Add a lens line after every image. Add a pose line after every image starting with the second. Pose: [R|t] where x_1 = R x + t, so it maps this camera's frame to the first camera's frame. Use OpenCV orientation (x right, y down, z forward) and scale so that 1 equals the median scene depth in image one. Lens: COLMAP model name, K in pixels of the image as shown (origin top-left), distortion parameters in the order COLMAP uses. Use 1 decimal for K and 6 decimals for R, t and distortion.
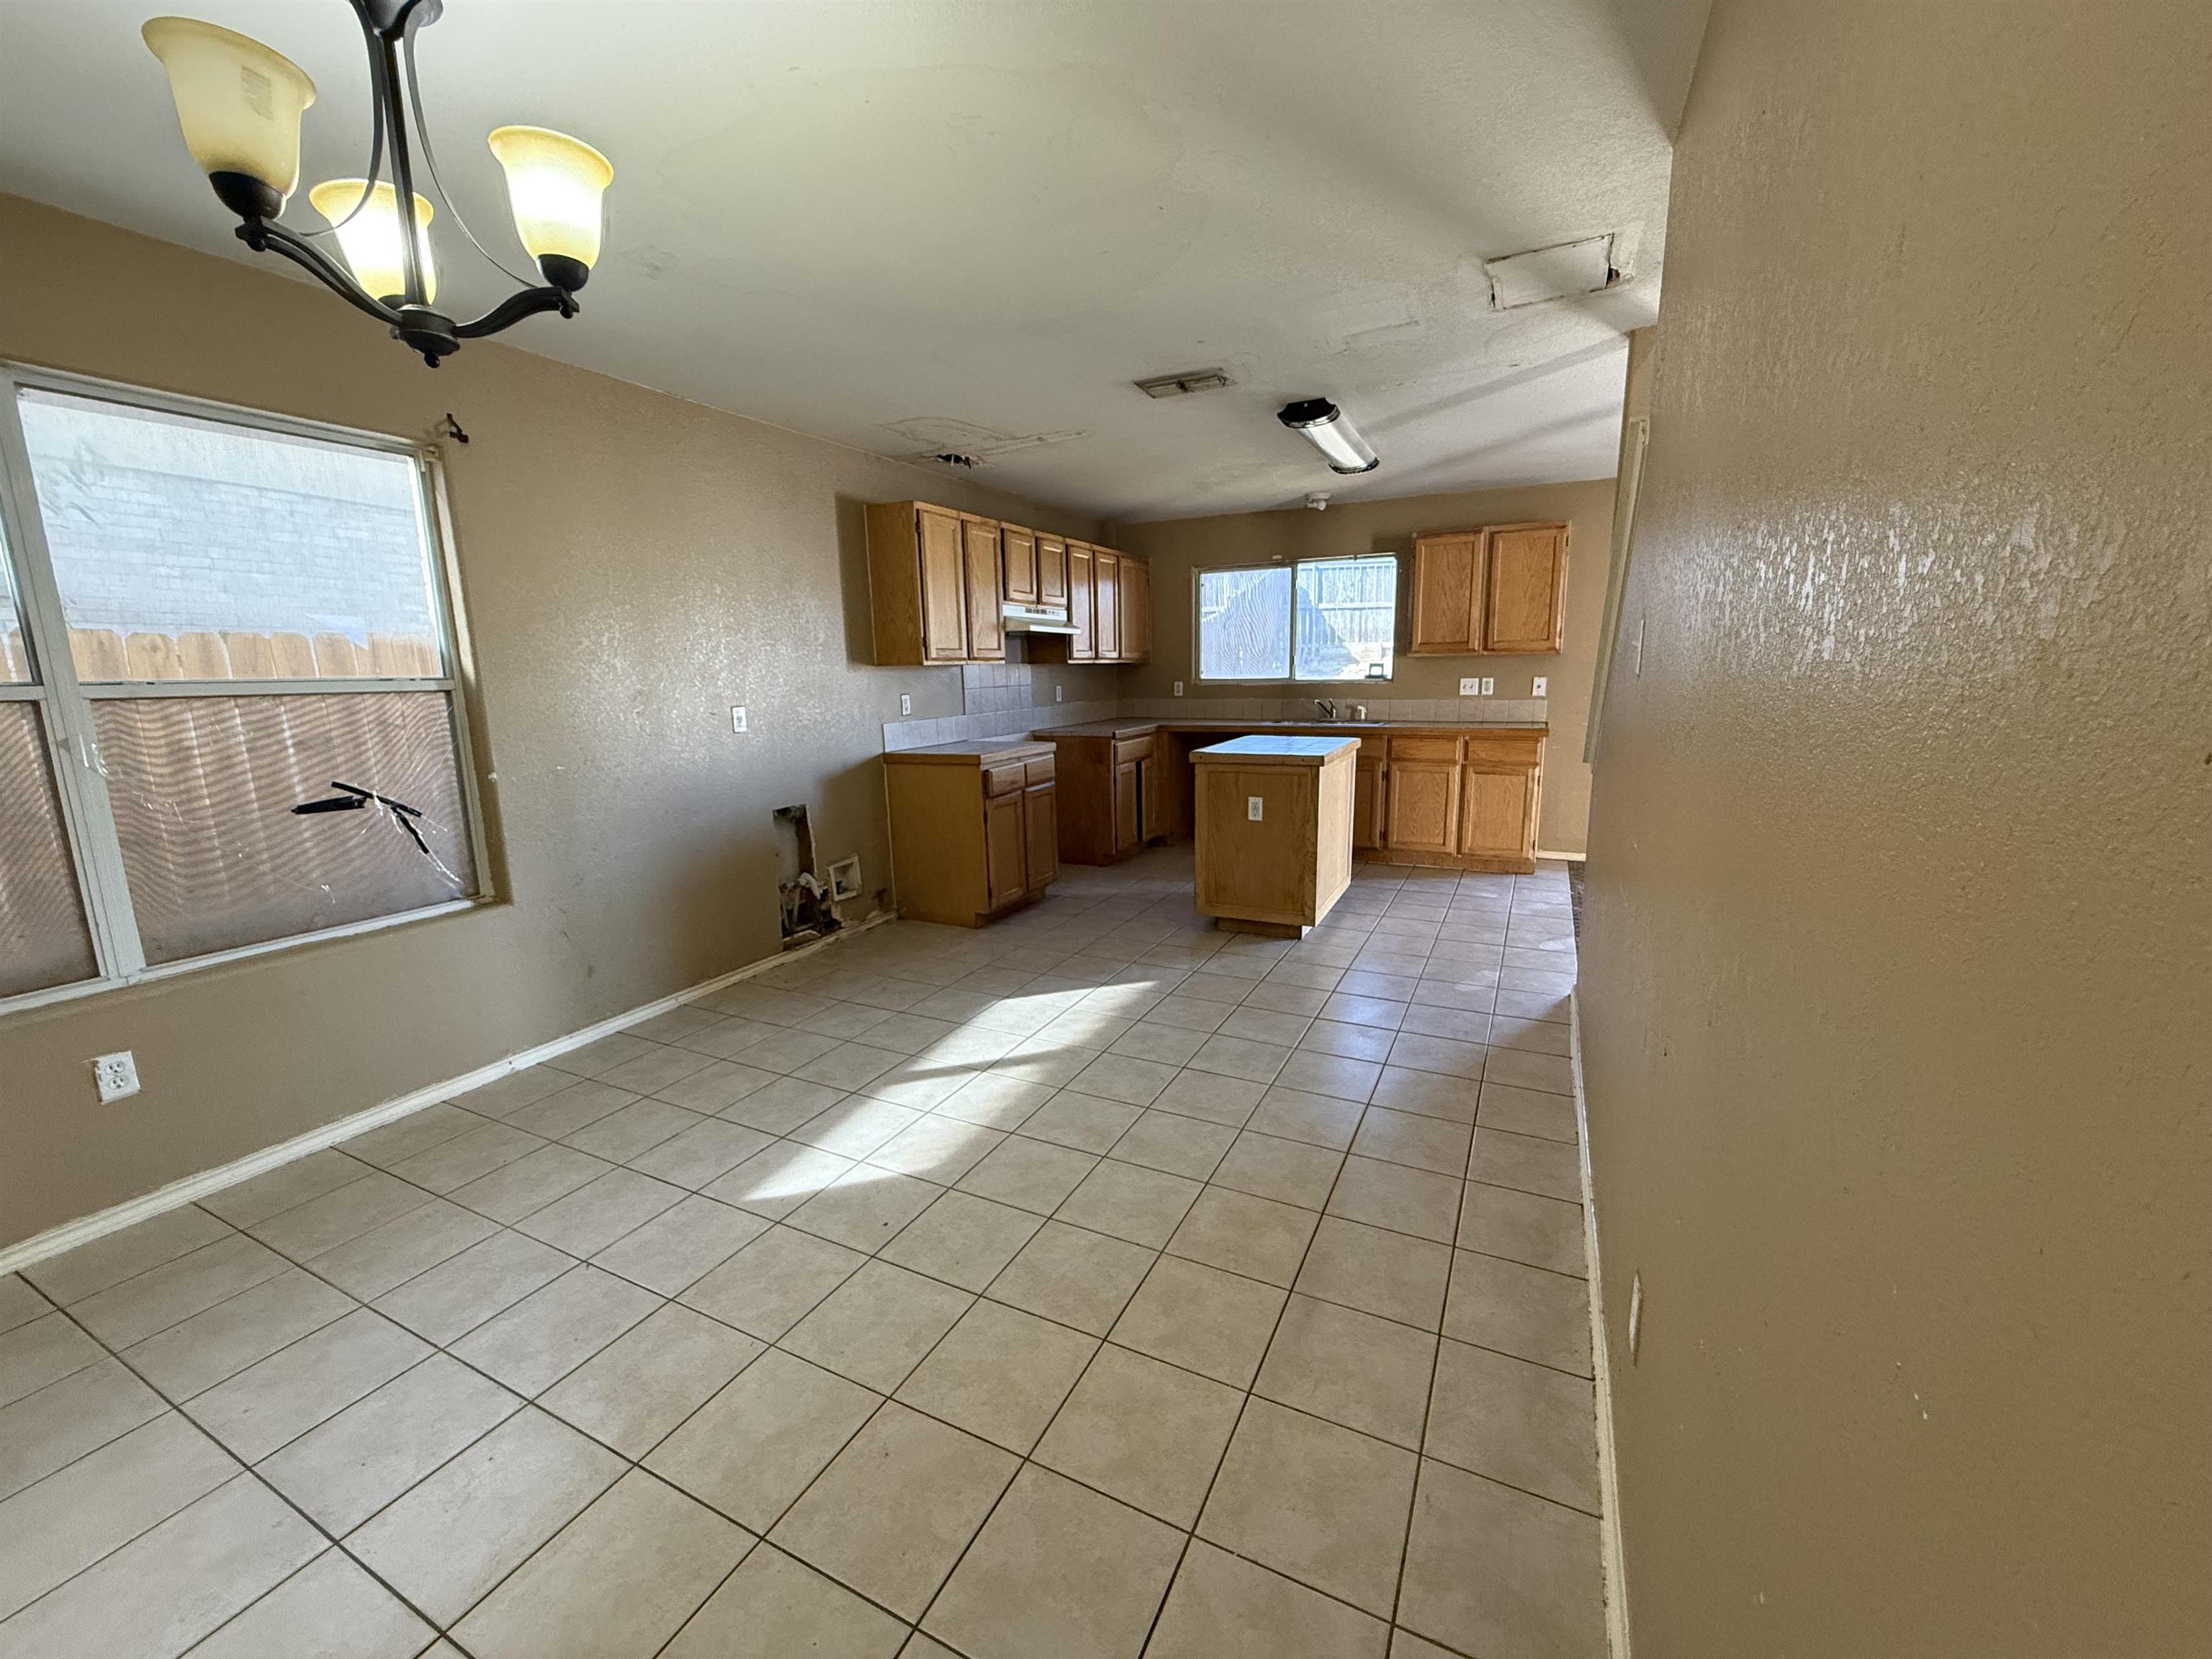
lens RADIAL K [[878.3, 0, 1095.0], [0, 878.3, 827.8], [0, 0, 1]] dist [0.000037, -0.000295]
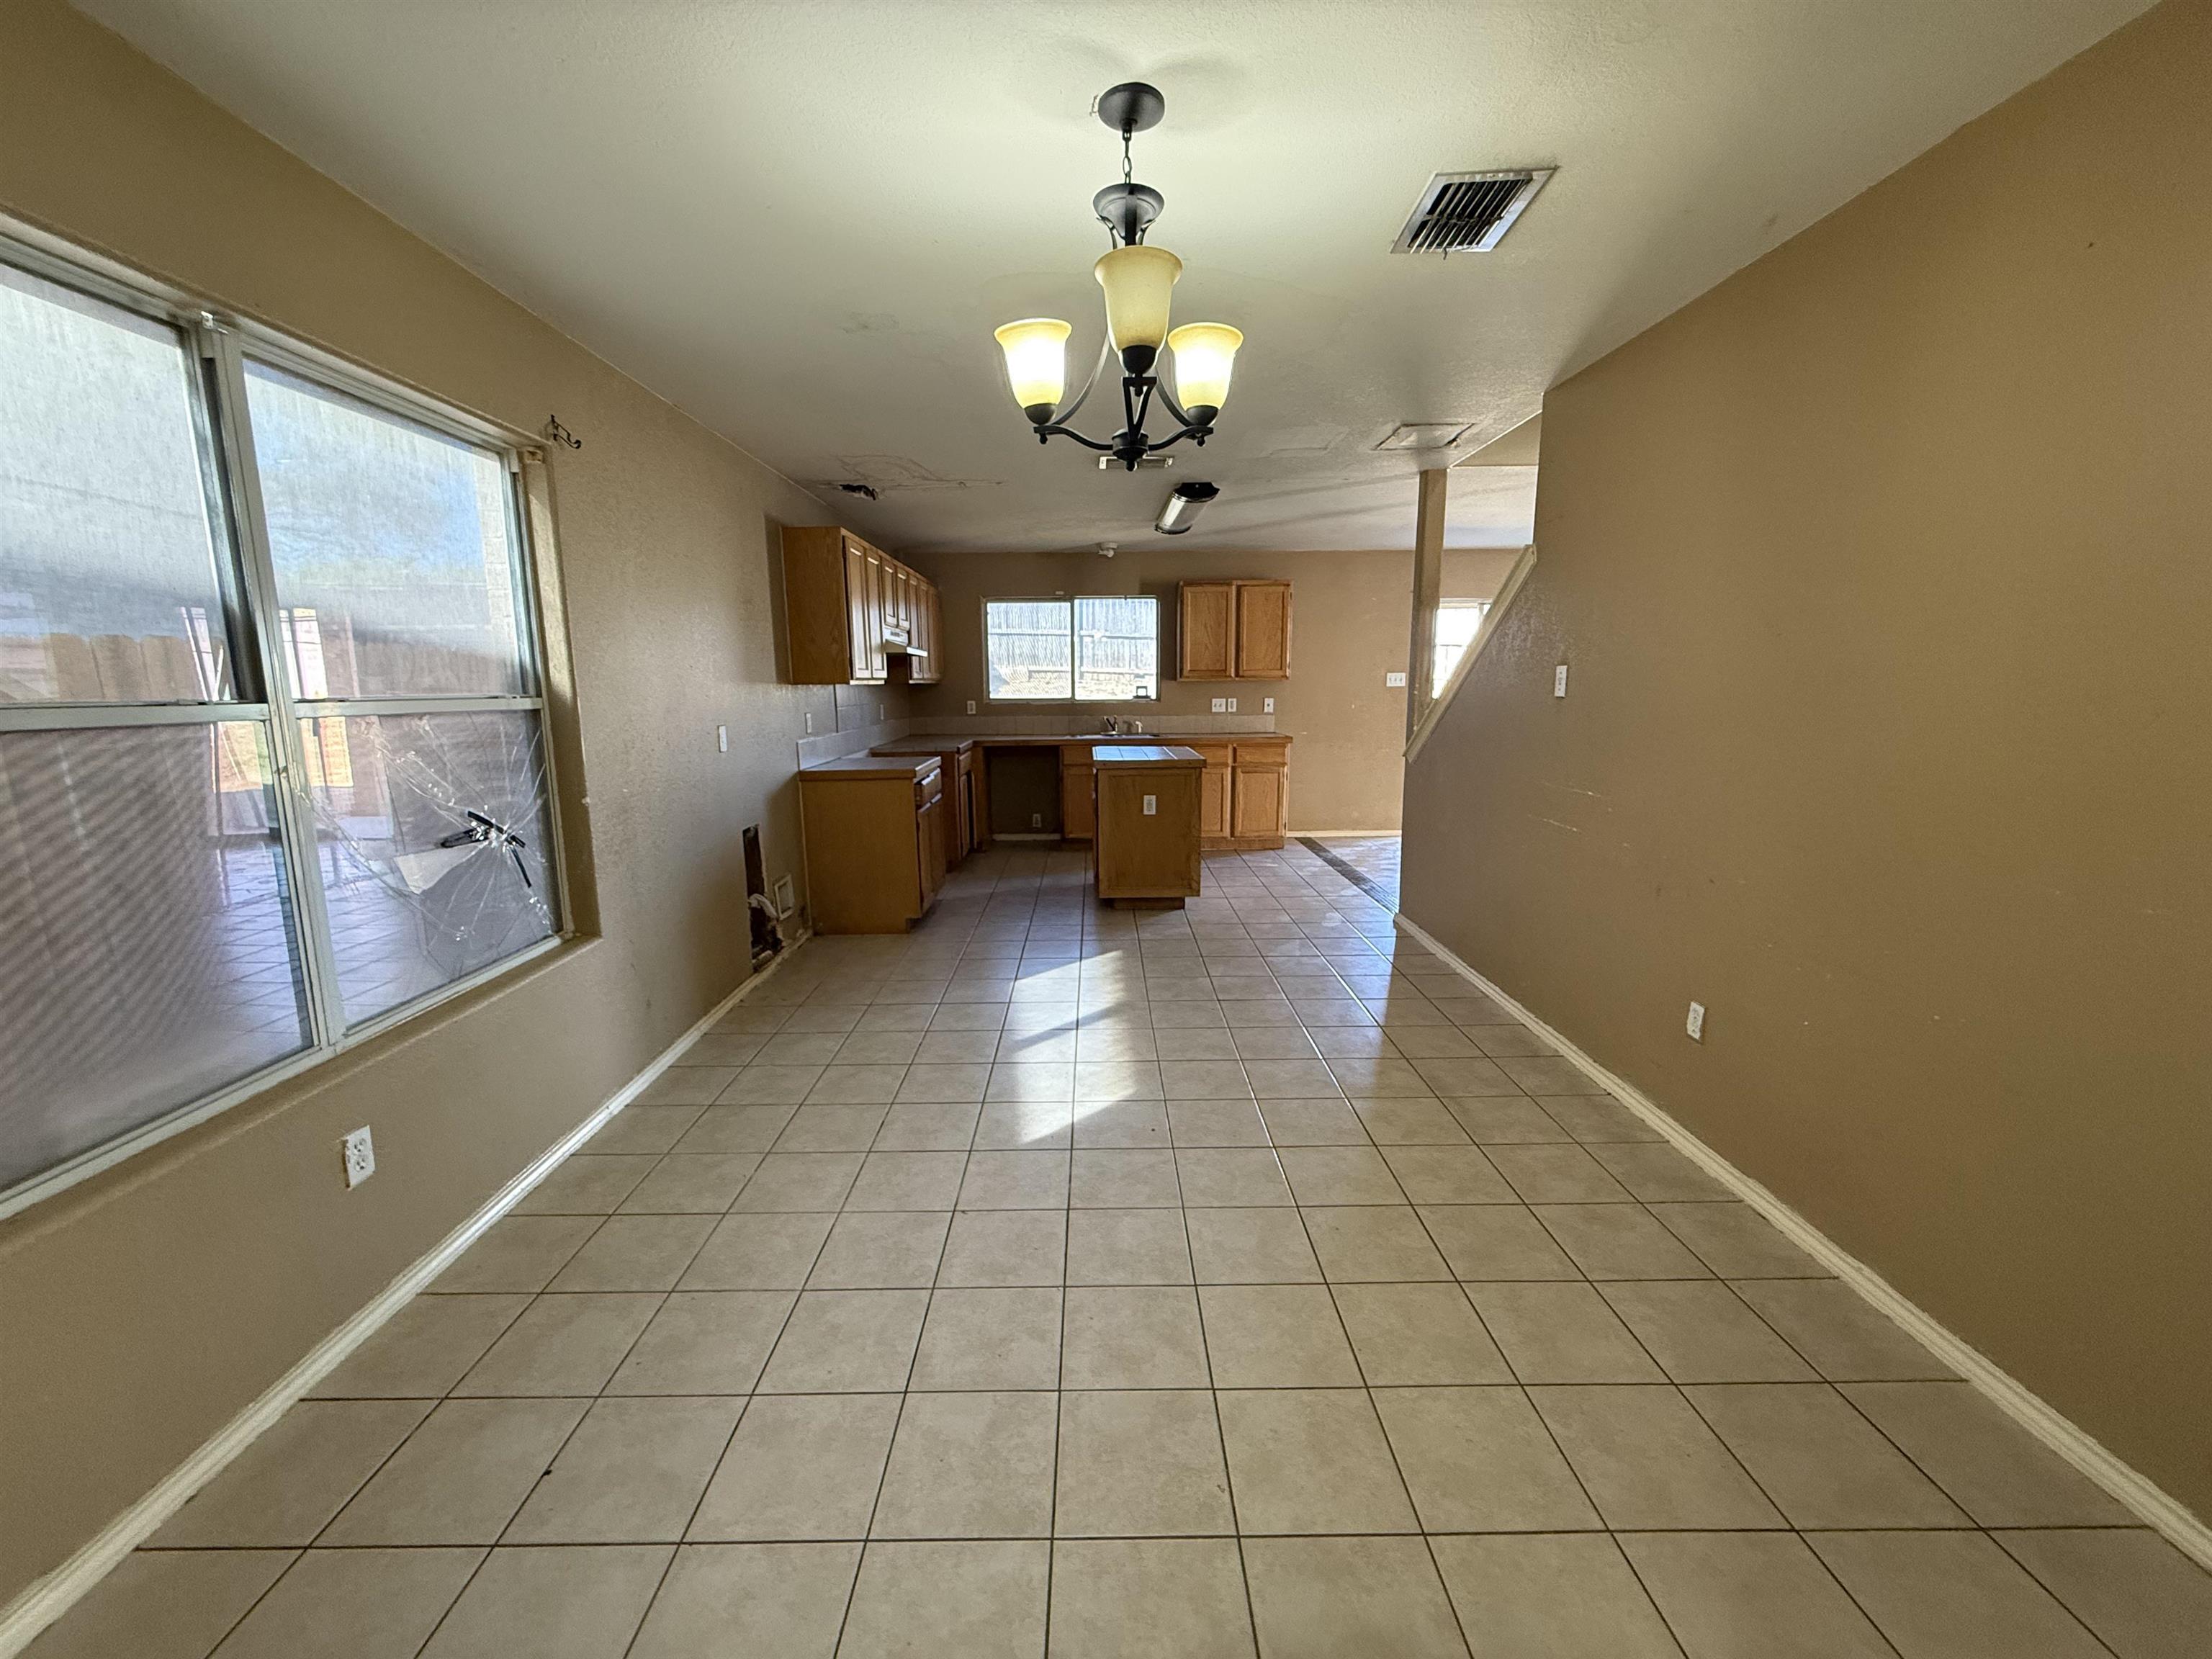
lens RADIAL K [[878.3, 0, 1095.0], [0, 878.3, 827.8], [0, 0, 1]] dist [0.000037, -0.000295]
pose [[0.891221, -0.063153, 0.449152, -0.432326], [0.072716, 0.997344, -0.004053, 0.009221], [-0.447703, 0.036273, 0.893446, -0.053278]]
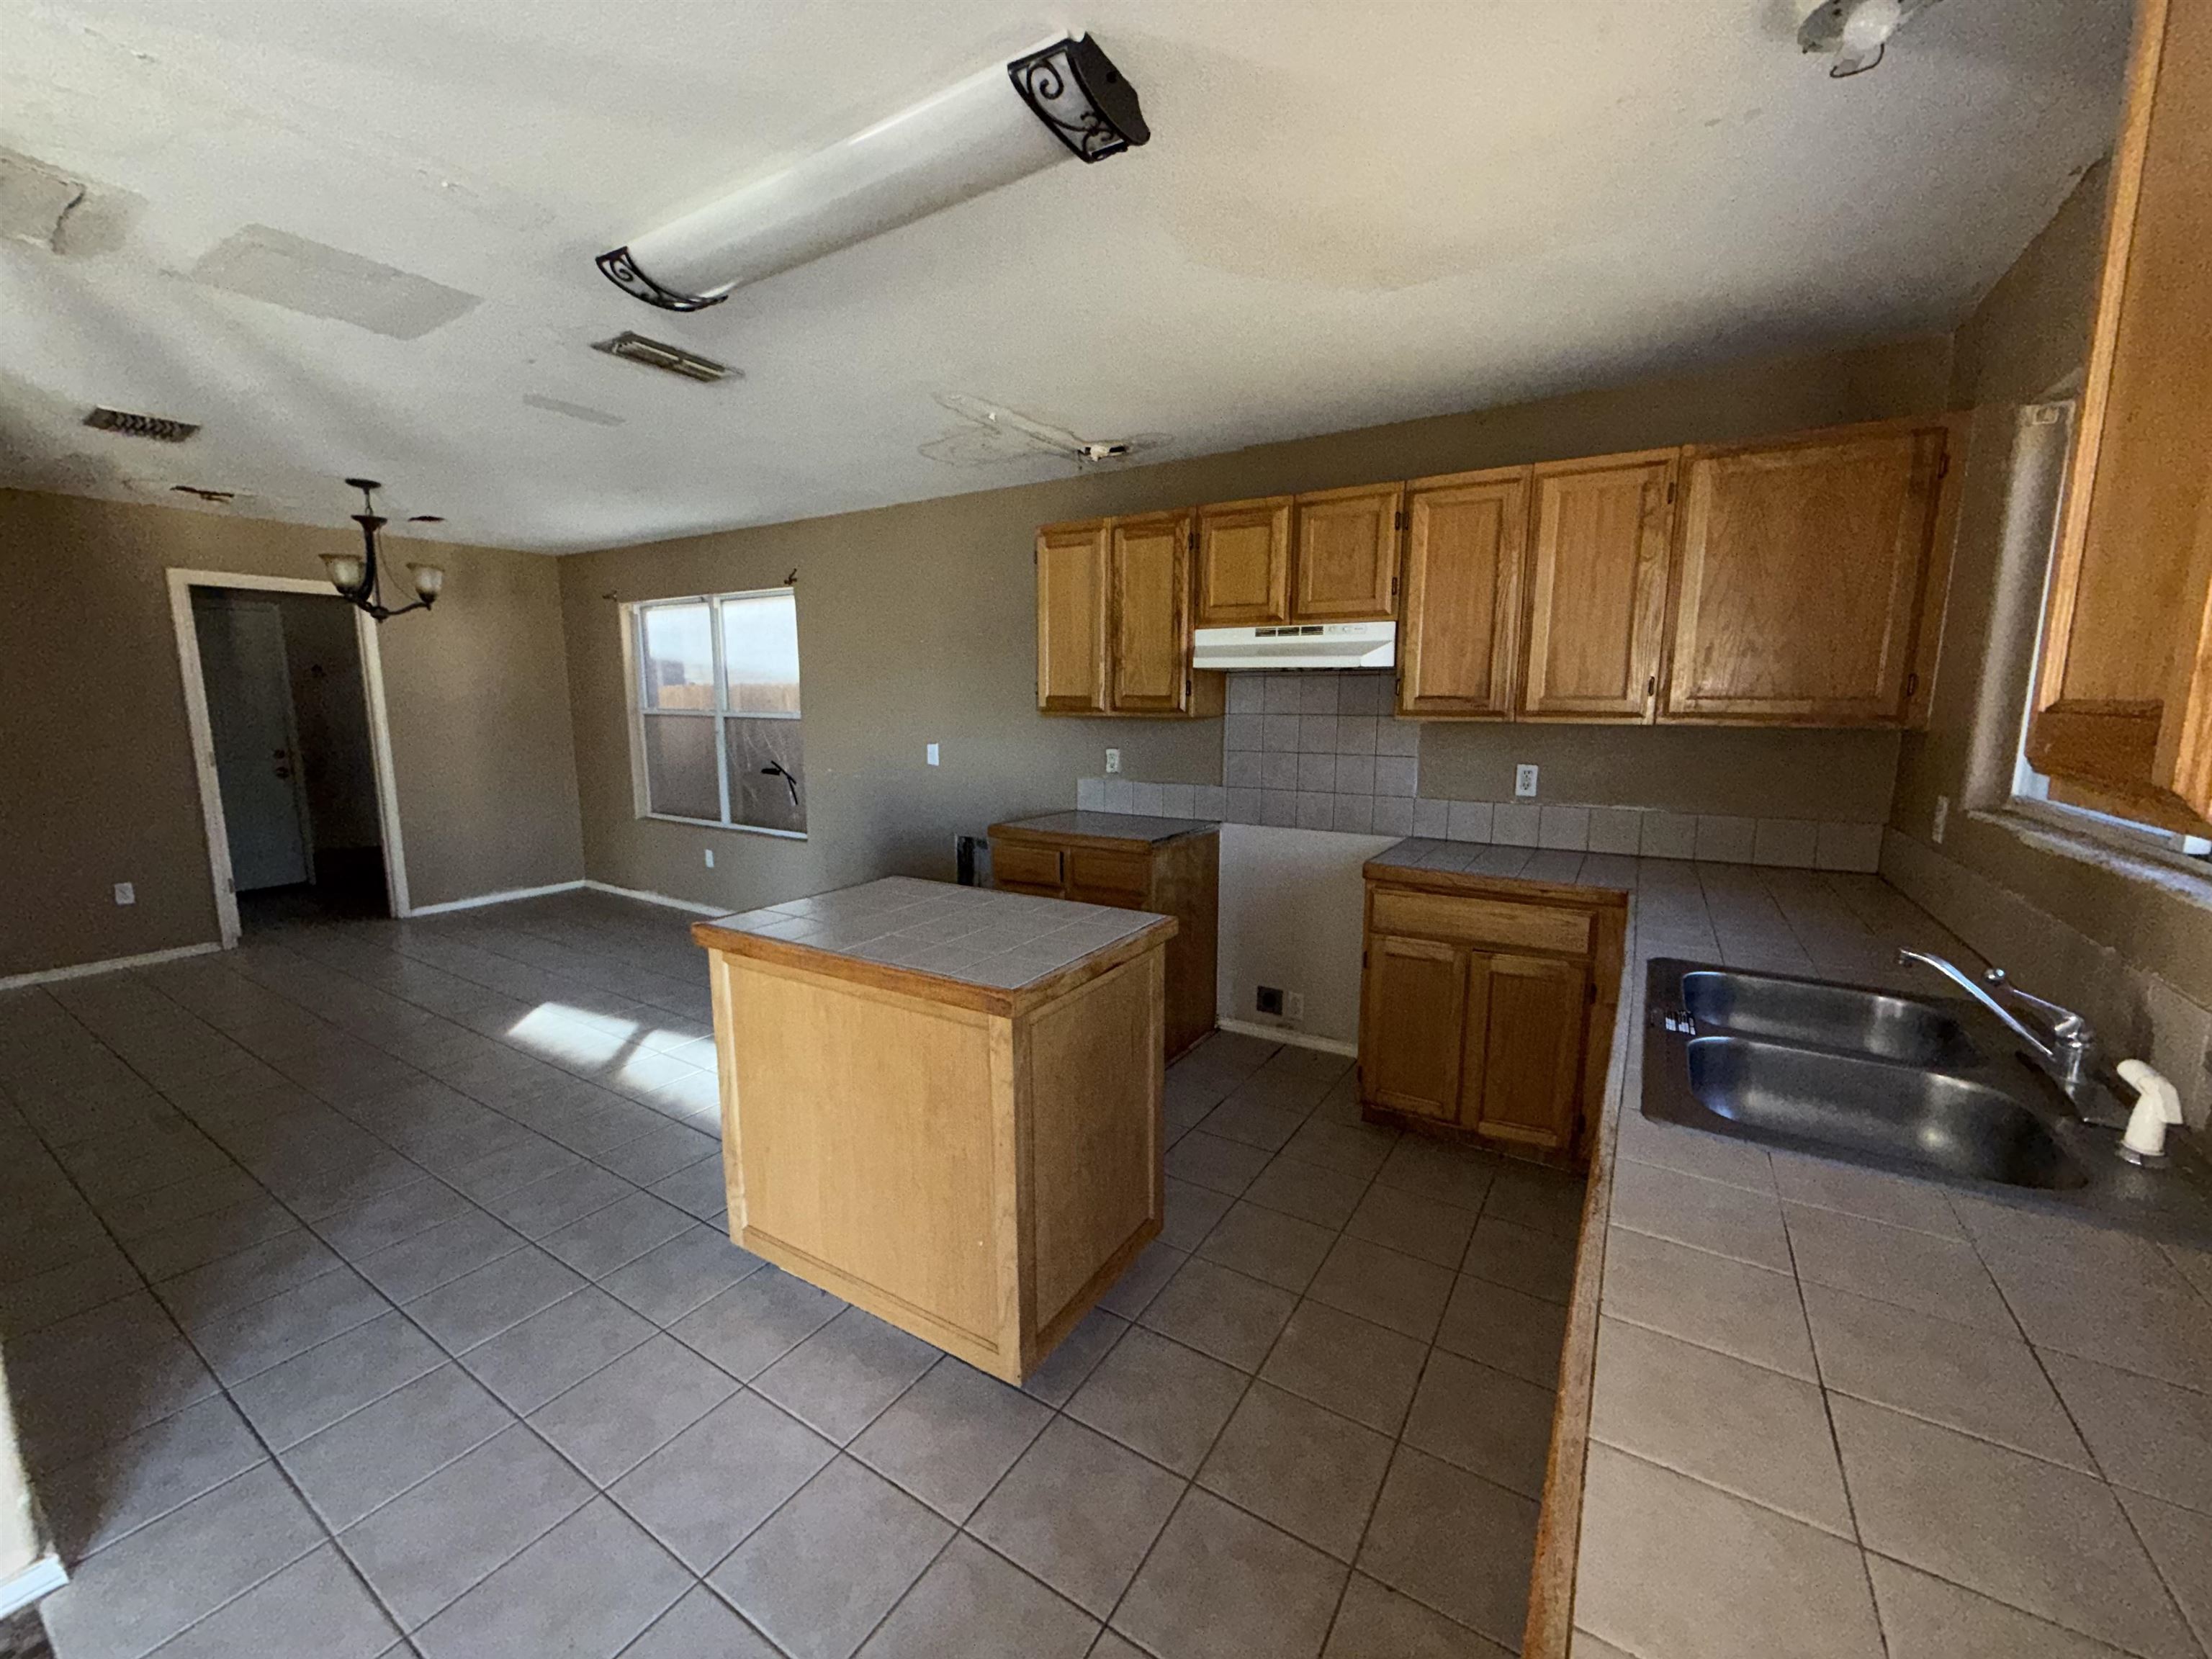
lens RADIAL K [[878.3, 0, 1095.0], [0, 878.3, 827.8], [0, 0, 1]] dist [0.000037, -0.000295]
pose [[-0.103111, 0.173924, -0.979346, 0.678188], [-0.174972, 0.966069, 0.189988, -0.259107], [0.979159, 0.190948, -0.069180, 1.165719]]
